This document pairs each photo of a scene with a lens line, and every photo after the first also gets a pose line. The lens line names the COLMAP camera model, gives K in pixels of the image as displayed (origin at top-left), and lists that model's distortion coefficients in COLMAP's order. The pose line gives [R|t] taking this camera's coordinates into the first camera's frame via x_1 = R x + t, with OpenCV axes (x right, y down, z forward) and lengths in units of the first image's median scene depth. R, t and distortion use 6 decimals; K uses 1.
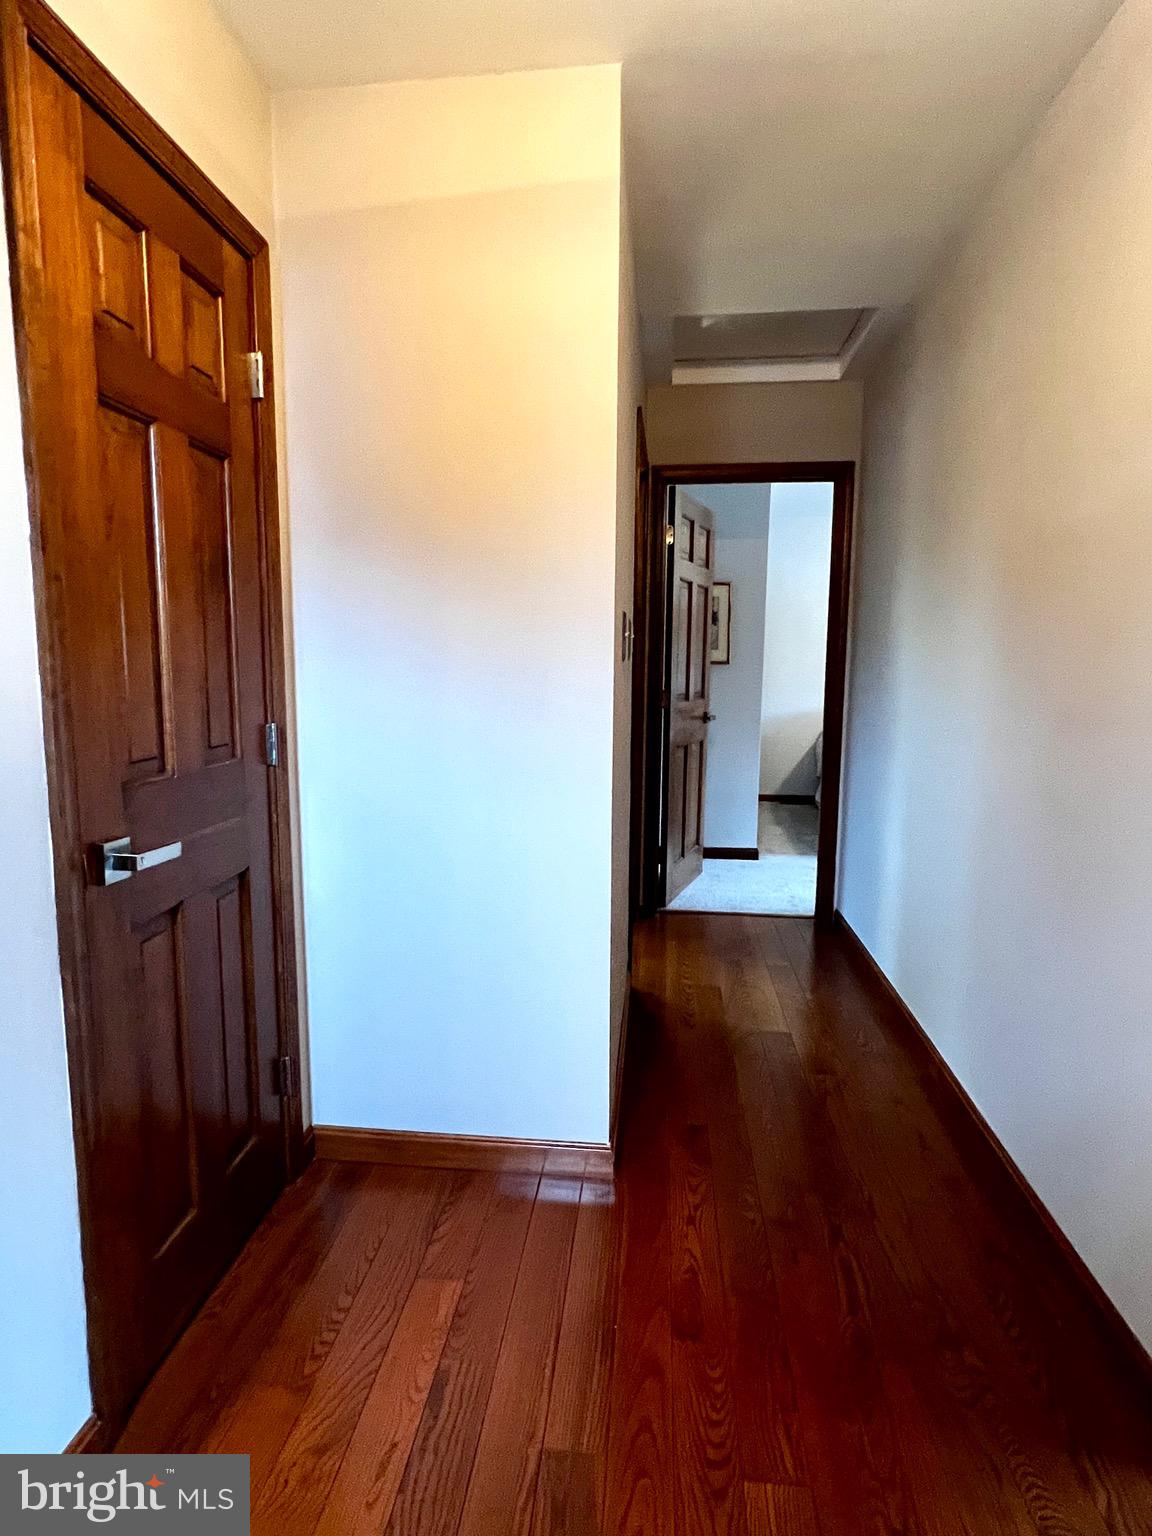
lens RADIAL K [[831.6, 0, 576.0], [0, 831.6, 768.0], [0, 0, 1]] dist [0.000239, -0.000170]
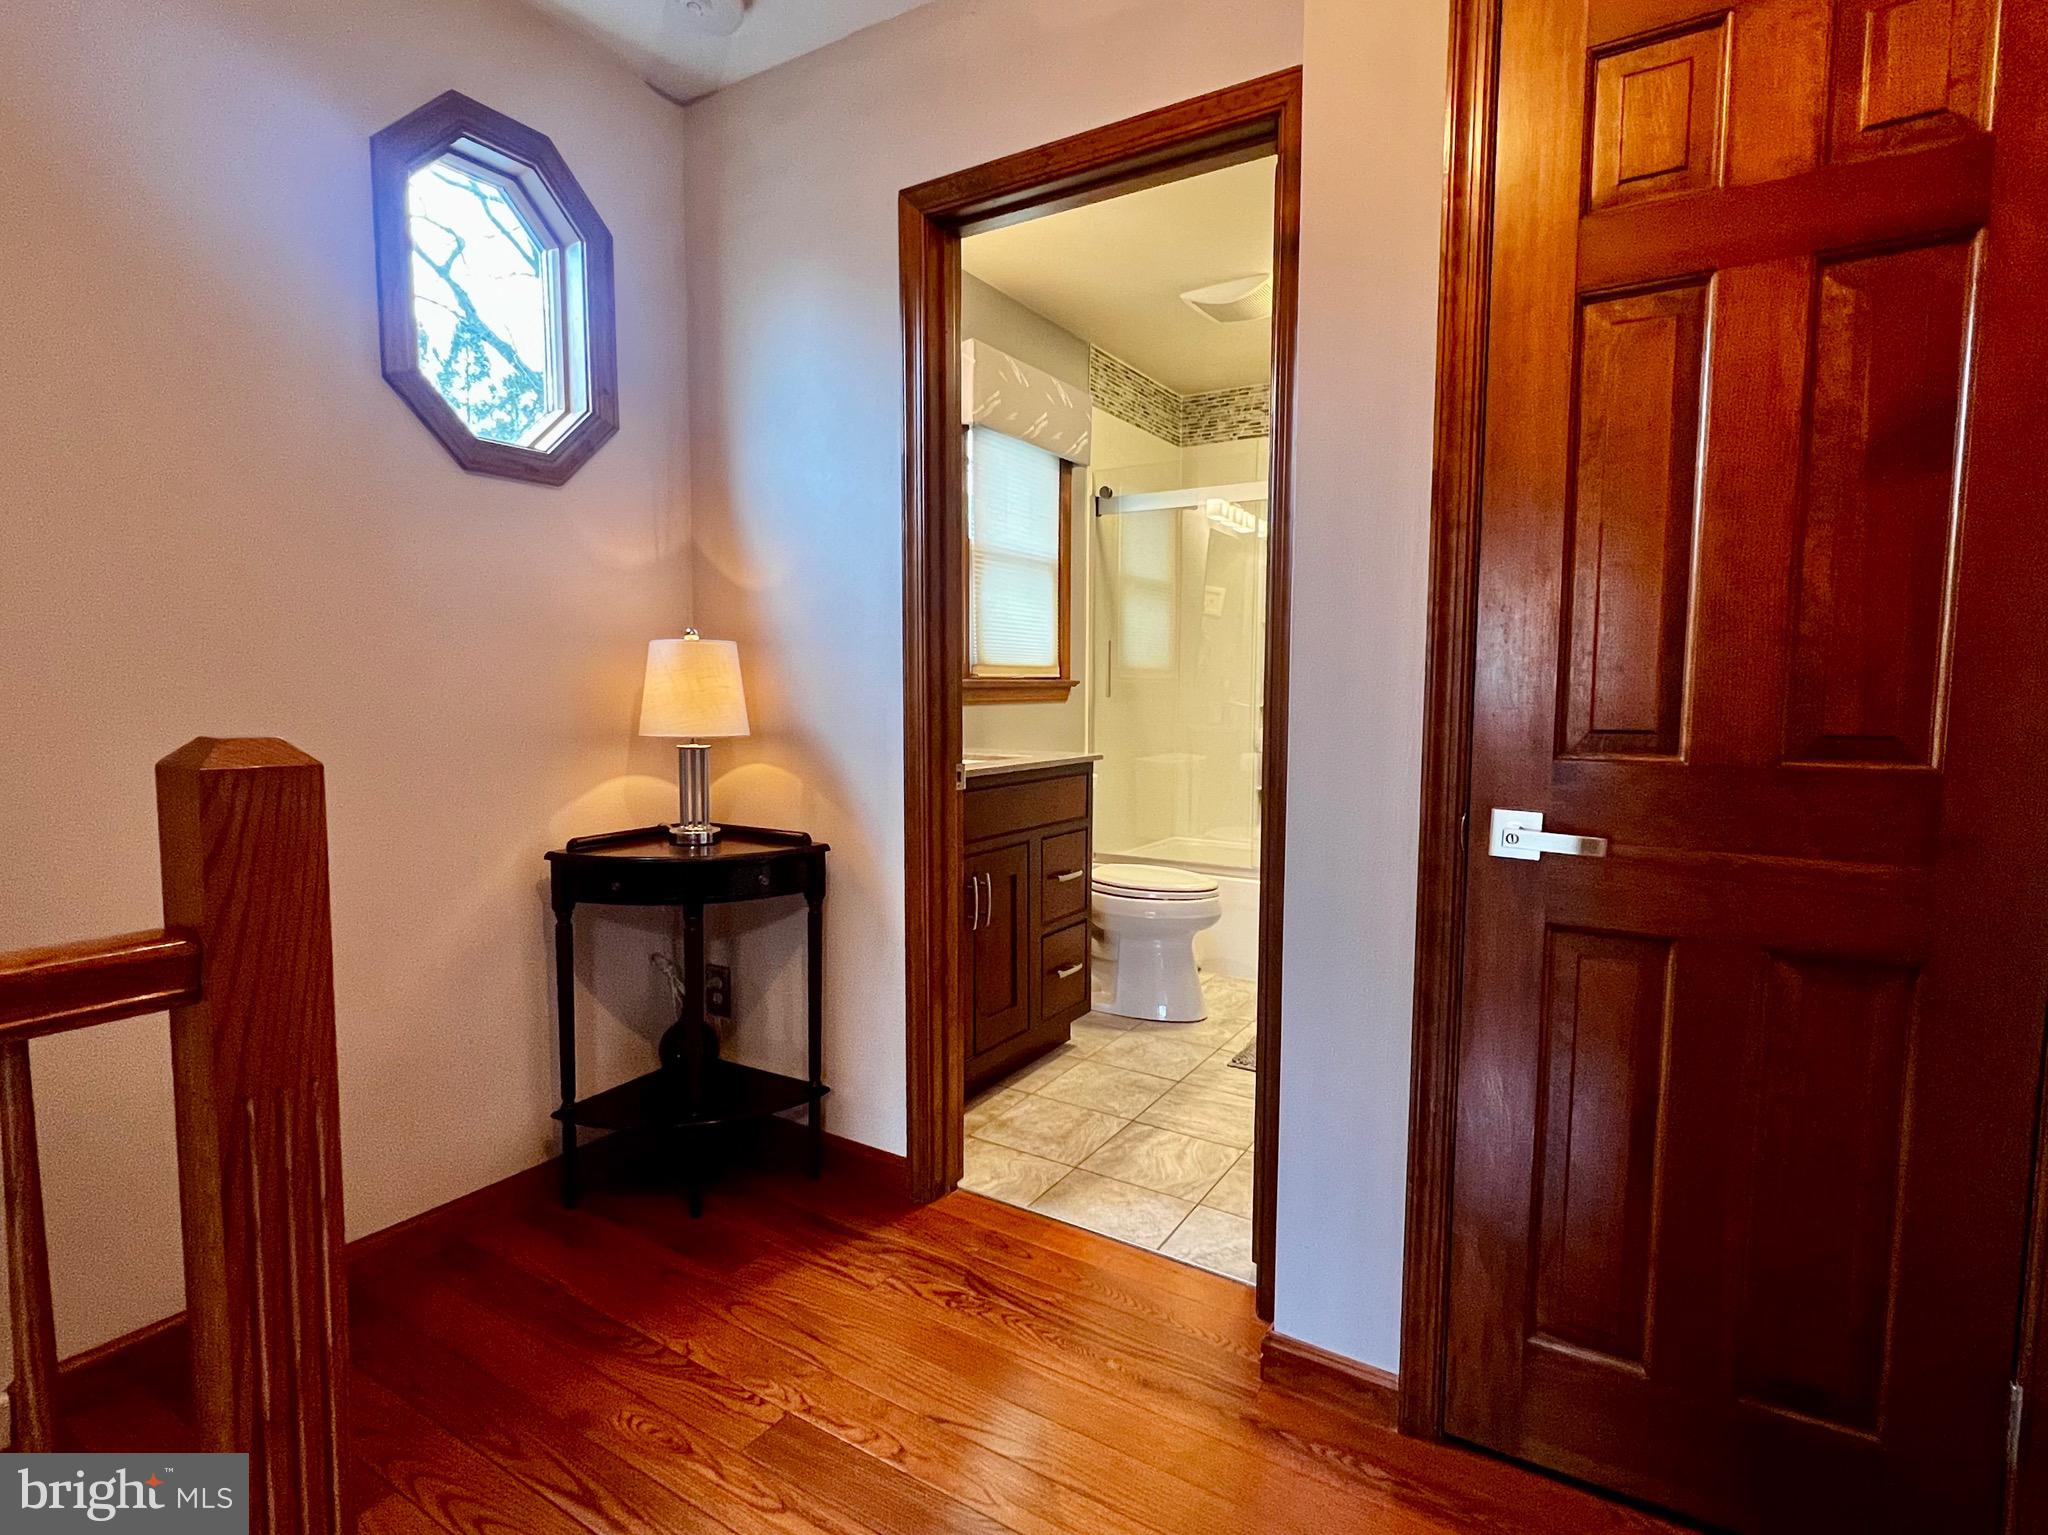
lens RADIAL K [[966.9, 0, 1024.0], [0, 966.9, 767.5], [0, 0, 1]] dist [-0.003564, 0.000068]
pose [[-0.419083, 0.071930, -0.905094, 0.526489], [-0.123685, 0.983041, 0.135394, -0.028762], [0.899484, 0.168688, -0.403079, 0.840362]]
